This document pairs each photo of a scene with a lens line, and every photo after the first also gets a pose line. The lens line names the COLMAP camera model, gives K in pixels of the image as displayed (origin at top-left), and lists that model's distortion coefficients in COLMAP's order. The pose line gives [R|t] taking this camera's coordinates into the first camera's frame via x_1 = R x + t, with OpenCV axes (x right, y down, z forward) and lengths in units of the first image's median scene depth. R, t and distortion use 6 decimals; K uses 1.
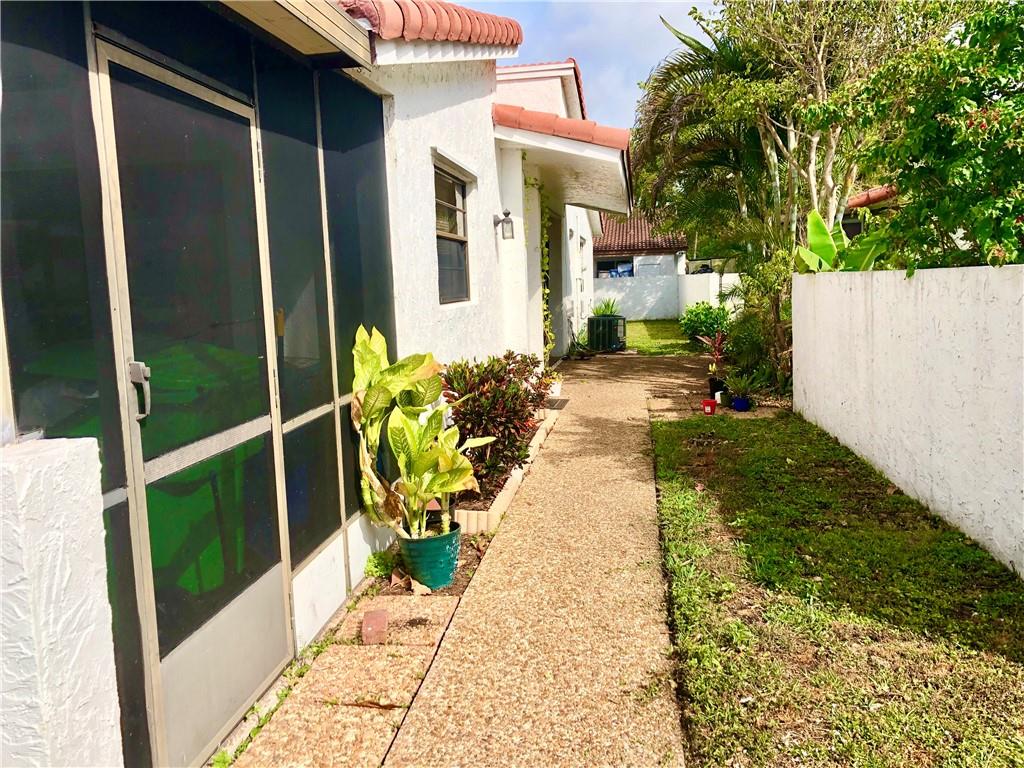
lens RADIAL K [[846.4, 0, 503.9], [0, 846.4, 381.1], [0, 0, 1]] dist [0.024138, -0.014219]
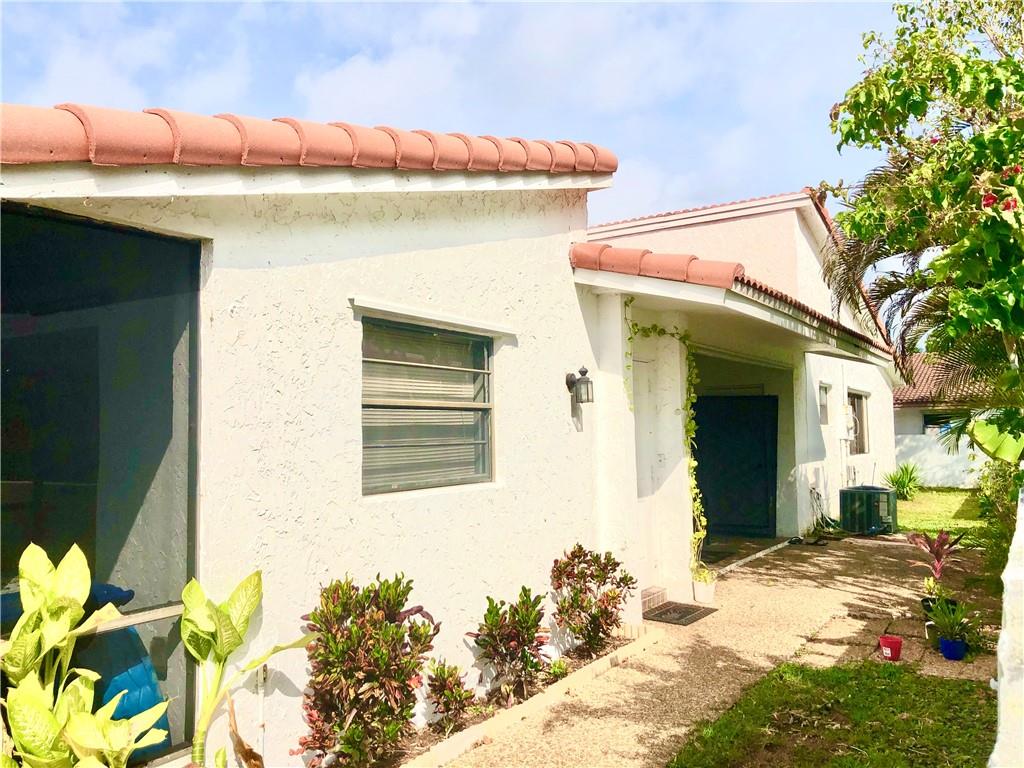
lens RADIAL K [[846.4, 0, 509.9], [0, 846.4, 381.0], [0, 0, 1]] dist [0.024138, -0.014219]
pose [[0.918459, -0.002916, -0.395507, 0.478151], [-0.063702, 0.985827, -0.155200, -0.113129], [0.390354, 0.167739, 0.905256, 0.462727]]
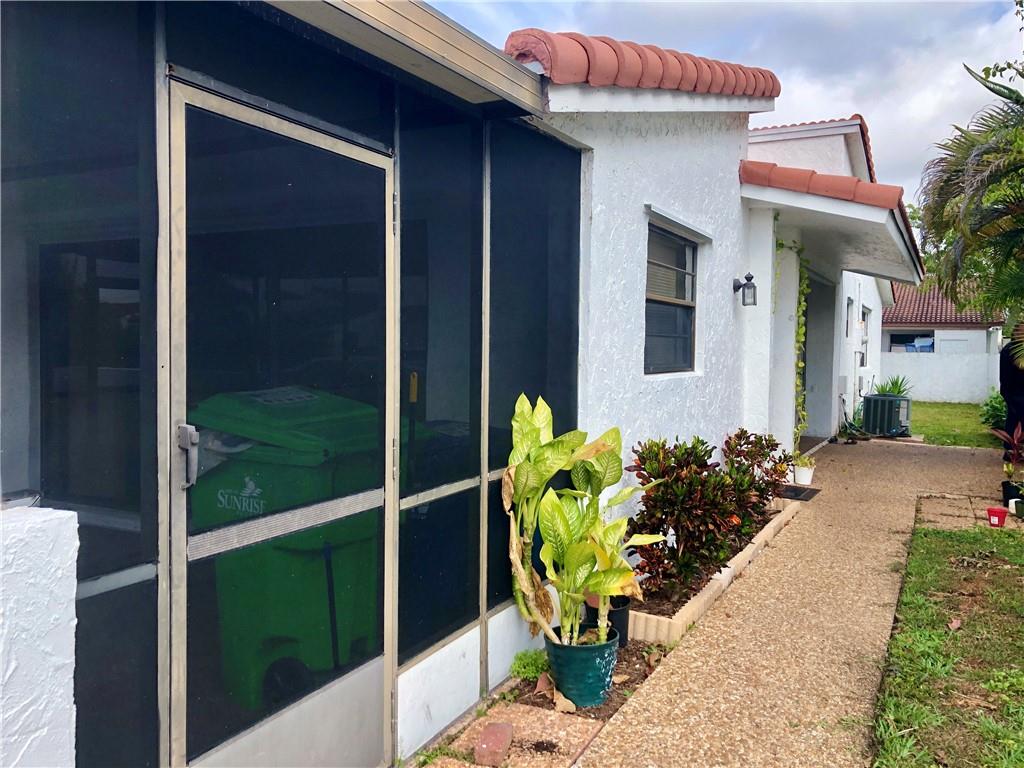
lens RADIAL K [[846.4, 0, 510.7], [0, 846.4, 375.8], [0, 0, 1]] dist [0.024138, -0.014219]
pose [[0.947267, 0.059171, -0.314934, 0.099850], [-0.083842, 0.994333, -0.065362, -0.024670], [0.309282, 0.088320, 0.946860, 0.132260]]
